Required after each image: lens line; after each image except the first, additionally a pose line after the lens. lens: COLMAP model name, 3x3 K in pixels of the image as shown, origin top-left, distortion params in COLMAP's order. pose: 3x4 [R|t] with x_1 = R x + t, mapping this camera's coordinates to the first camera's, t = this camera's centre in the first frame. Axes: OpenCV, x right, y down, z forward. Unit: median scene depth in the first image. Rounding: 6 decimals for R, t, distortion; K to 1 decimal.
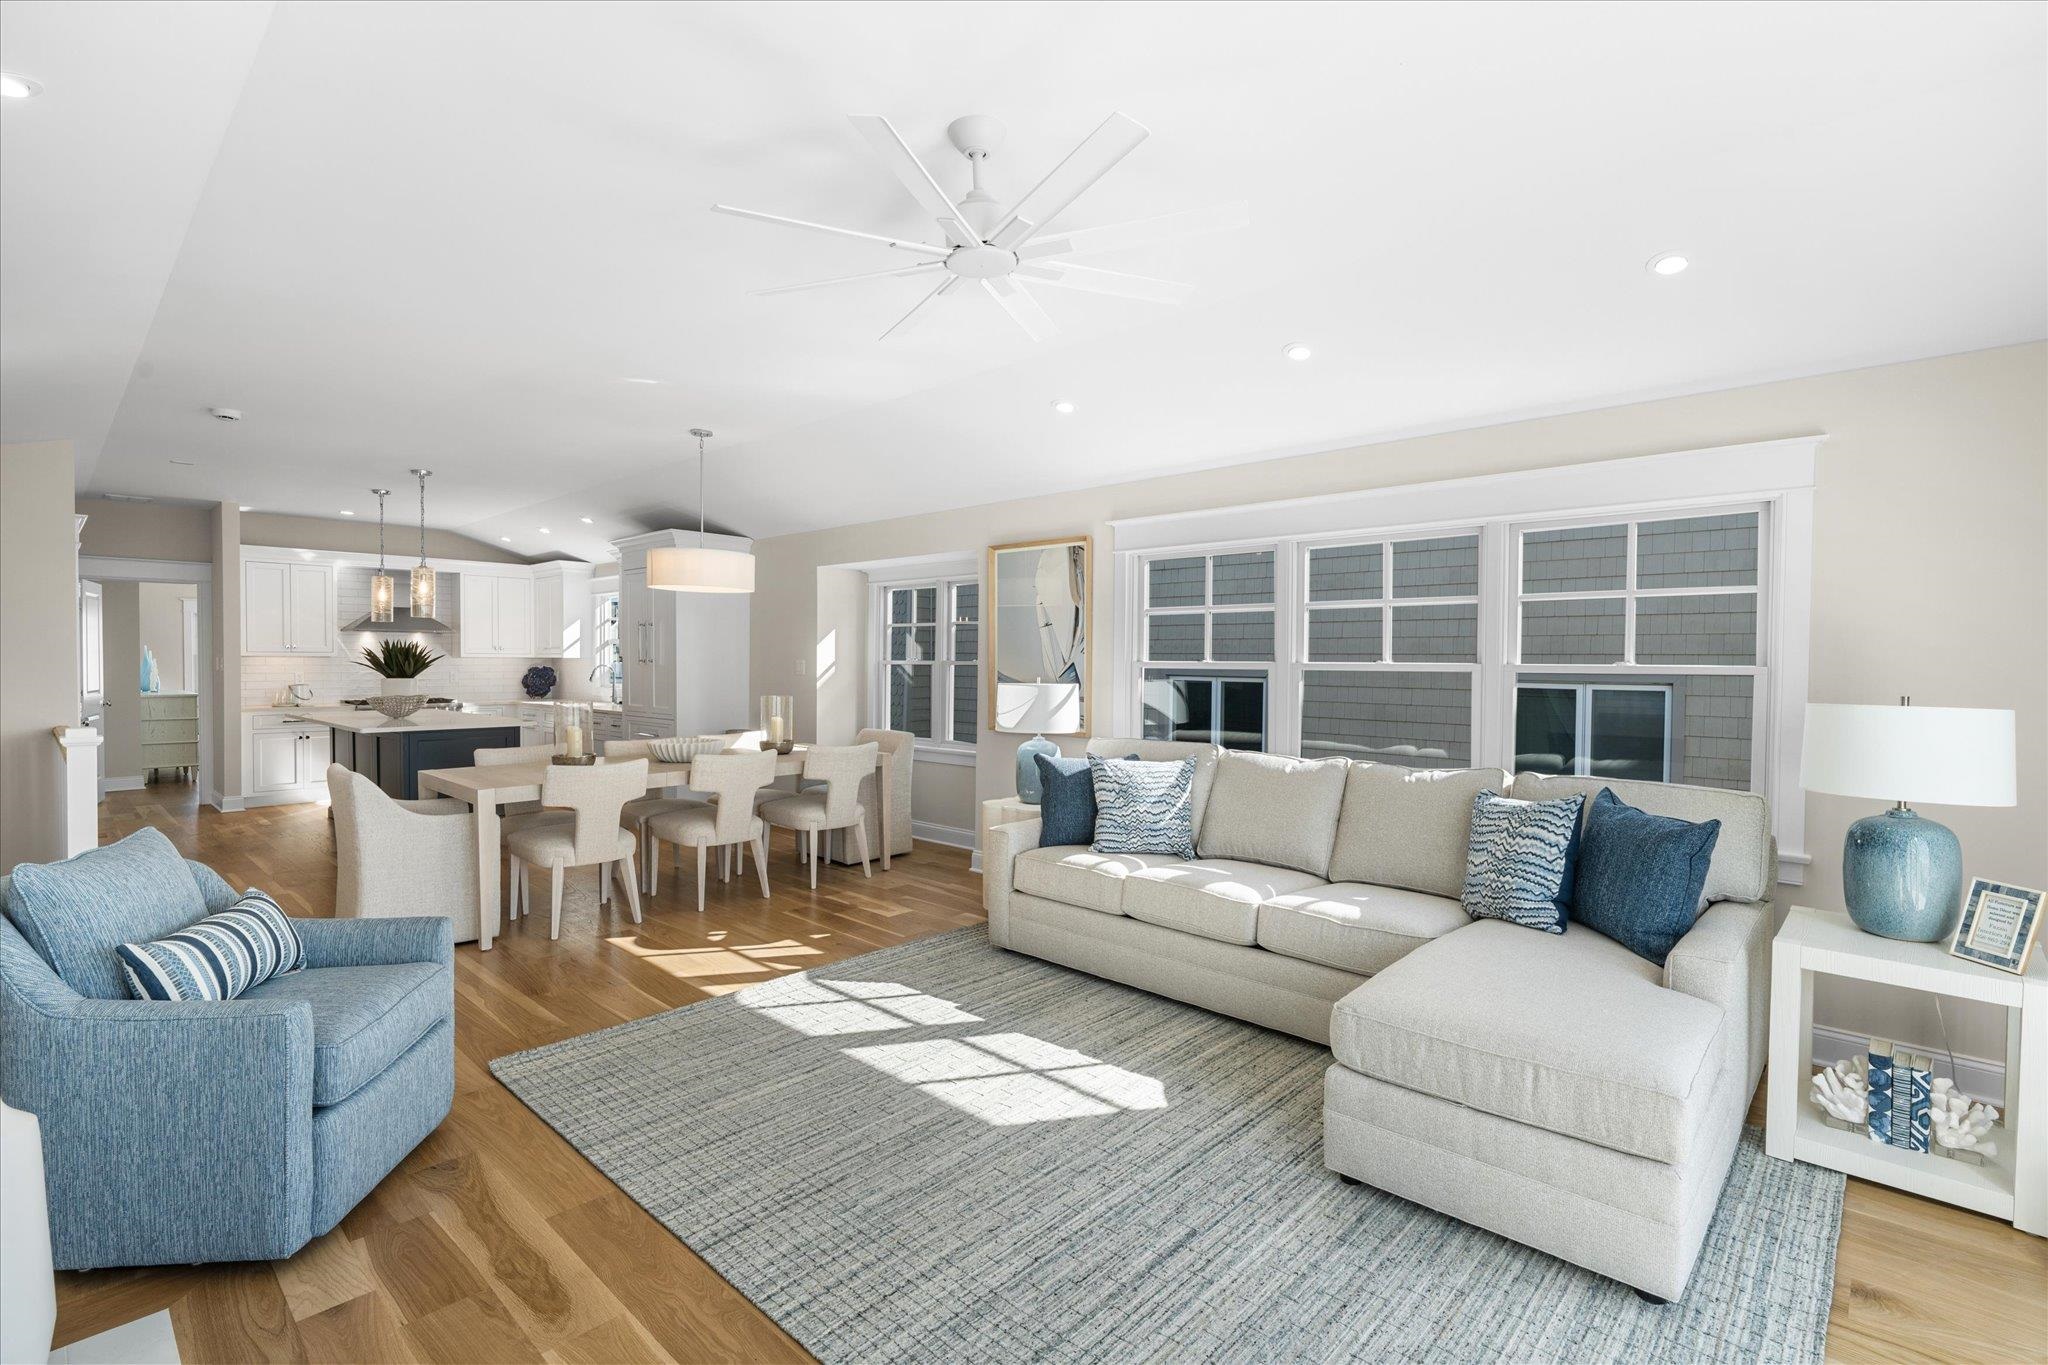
lens RADIAL K [[937.6, 0, 1033.1], [0, 937.6, 674.4], [0, 0, 1]] dist [0.003032, 0.000560]
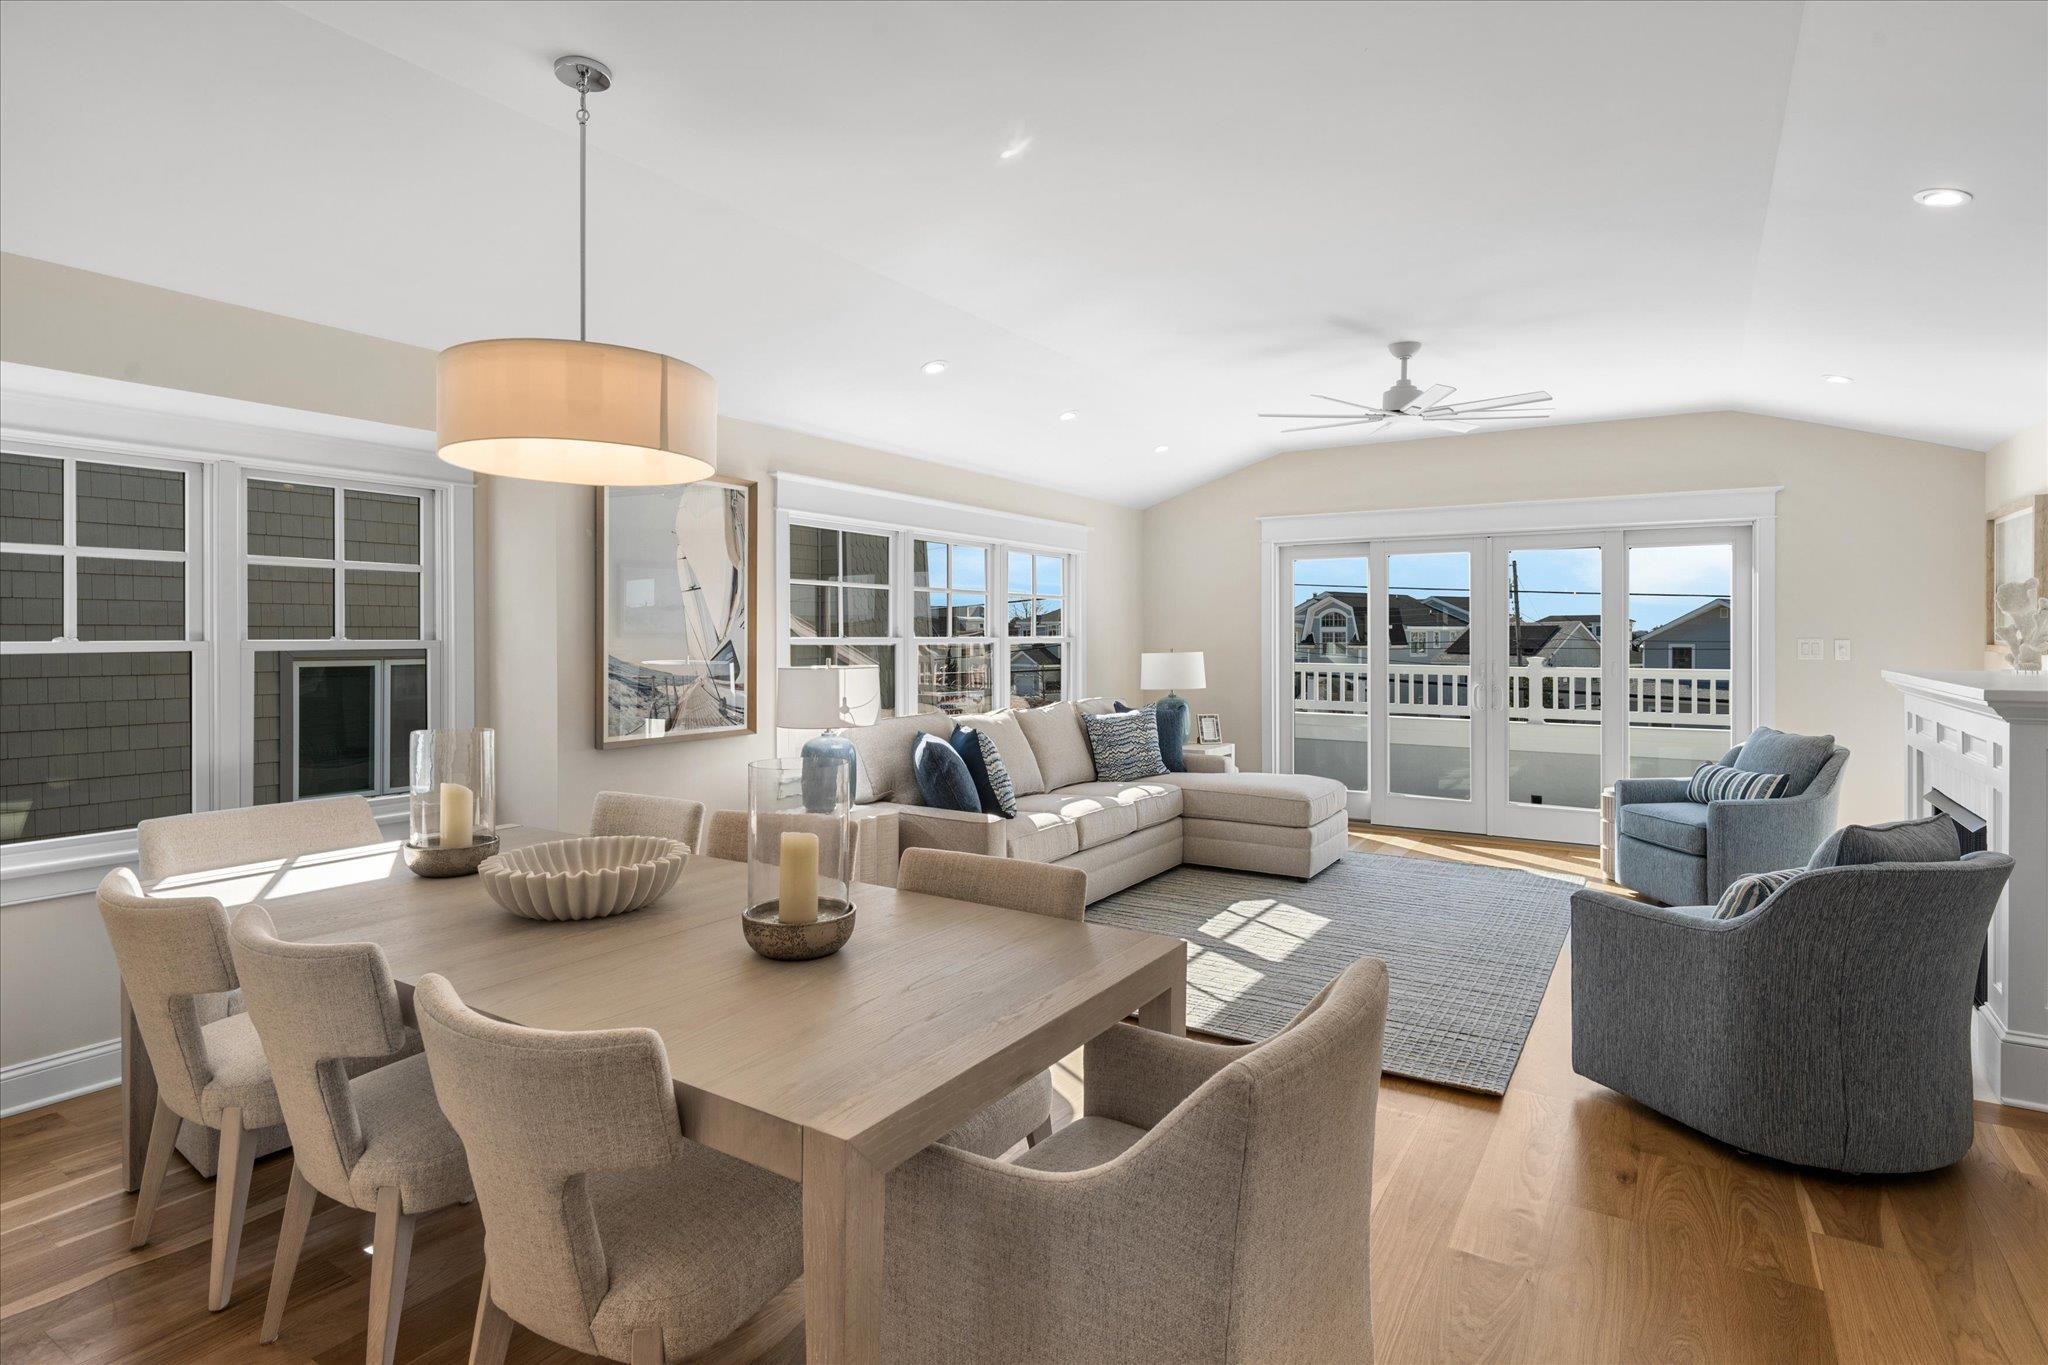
lens RADIAL K [[1047.2, 0, 1033.9], [0, 1047.2, 642.6], [0, 0, 1]] dist [0.000637, -0.001368]
pose [[-0.176152, -0.010999, 0.984301, -0.991204], [0.019491, 0.999703, 0.014660, -0.022234], [-0.984170, 0.021767, -0.175885, 1.065436]]
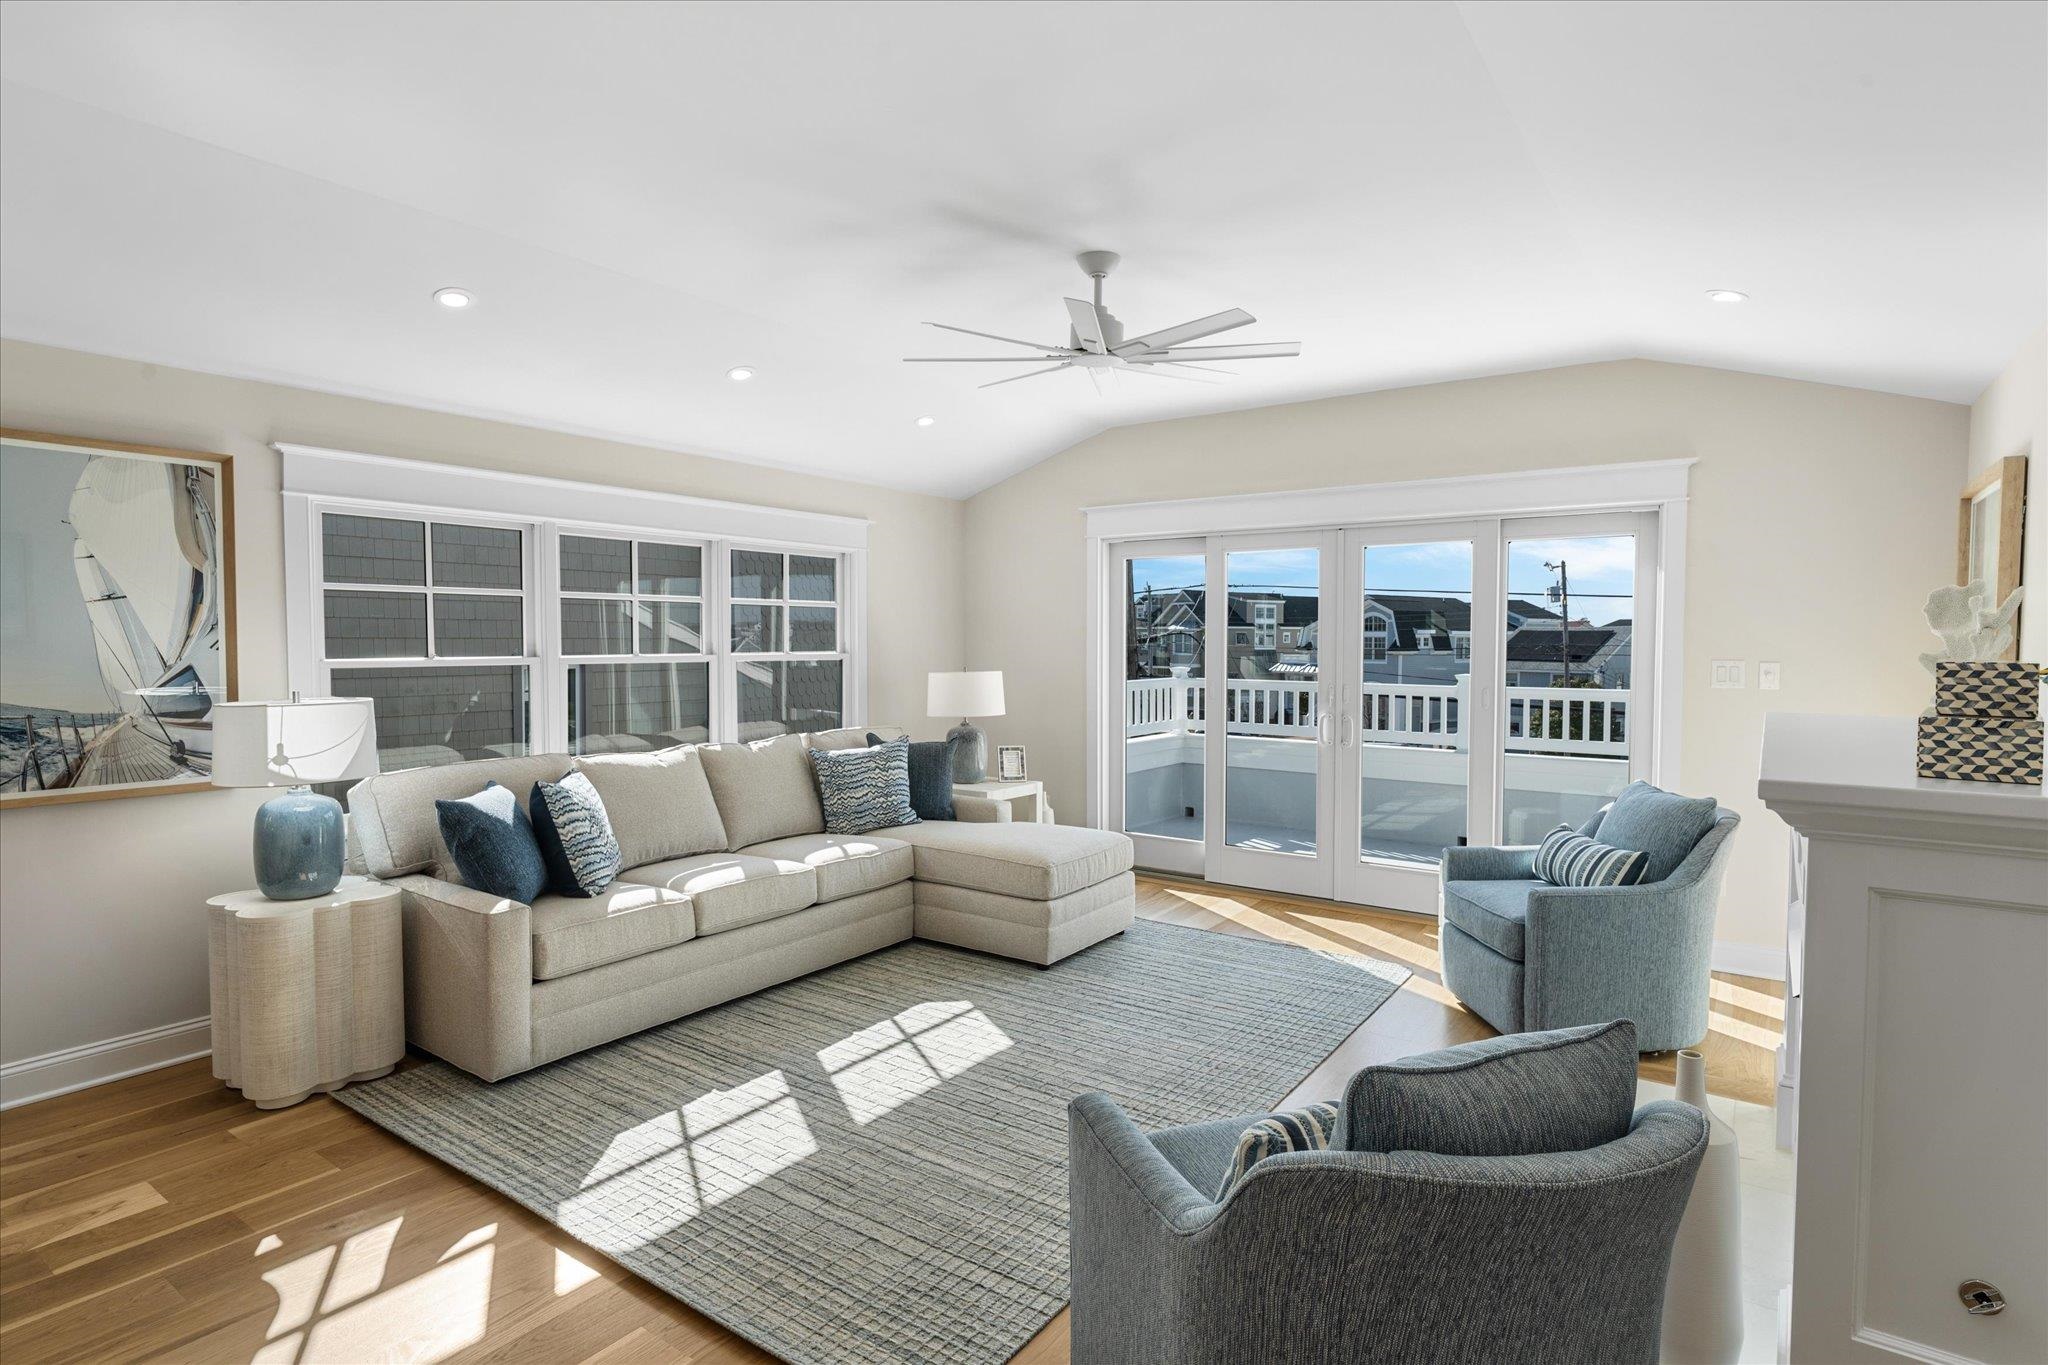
lens RADIAL K [[1047.2, 0, 1030.1], [0, 1047.2, 687.0], [0, 0, 1]] dist [0.000637, -0.001368]
pose [[-0.115674, -0.050376, 0.992009, -0.782524], [0.018633, 0.998427, 0.052874, -0.028544], [-0.993112, 0.024600, -0.114553, 0.655016]]
